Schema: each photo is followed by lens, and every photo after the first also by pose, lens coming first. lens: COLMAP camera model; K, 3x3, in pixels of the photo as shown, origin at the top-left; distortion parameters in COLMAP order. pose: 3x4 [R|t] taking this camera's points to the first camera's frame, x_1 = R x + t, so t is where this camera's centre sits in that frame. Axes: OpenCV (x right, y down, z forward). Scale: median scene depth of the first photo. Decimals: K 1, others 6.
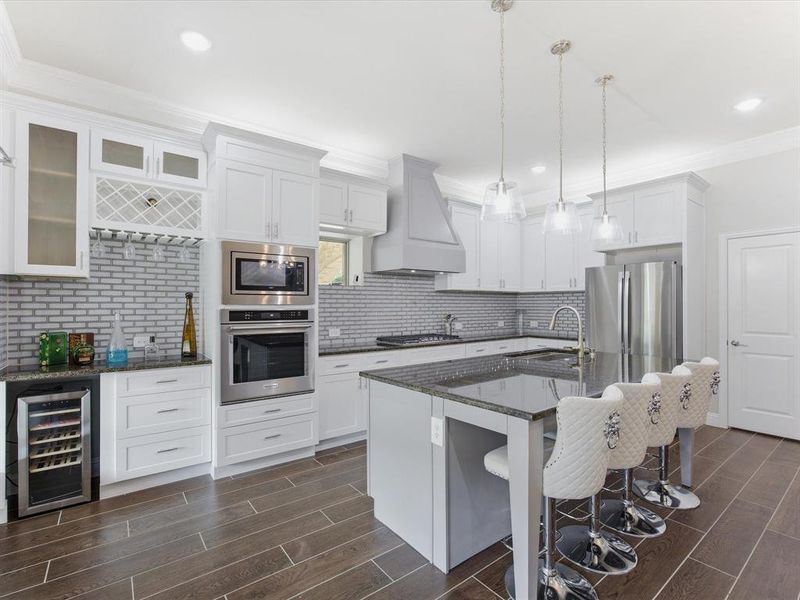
lens RADIAL K [[379.5, 0, 400.0], [0, 379.5, 300.0], [0, 0, 1]] dist [-0.002231, 0.000721]
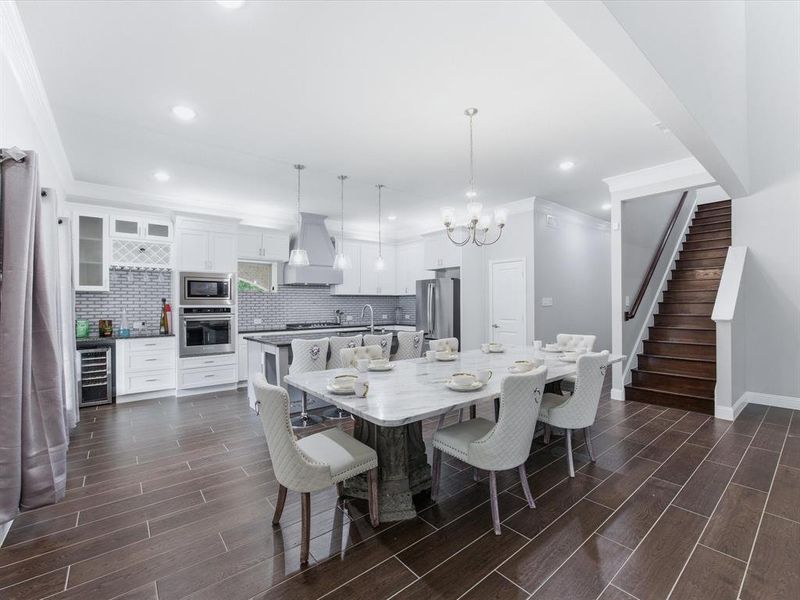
lens RADIAL K [[353.4, 0, 400.0], [0, 353.4, 300.0], [0, 0, 1]] dist [-0.006264, 0.000016]
pose [[0.999676, -0.007432, 0.024345, 0.572168], [0.007421, 0.999972, 0.000540, -0.005298], [-0.024349, -0.000359, 0.999703, -0.768611]]
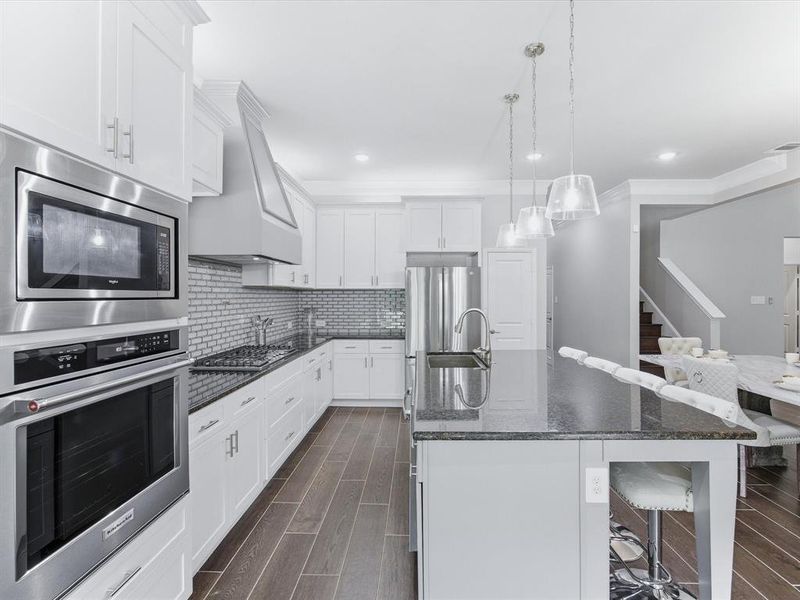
lens RADIAL K [[379.5, 0, 400.0], [0, 379.5, 300.0], [0, 0, 1]] dist [-0.002231, 0.000721]
pose [[0.633477, -0.010144, 0.773695, -0.472554], [-0.006728, 0.999804, 0.018617, -0.023216], [-0.773732, -0.016999, 0.633284, 0.518249]]
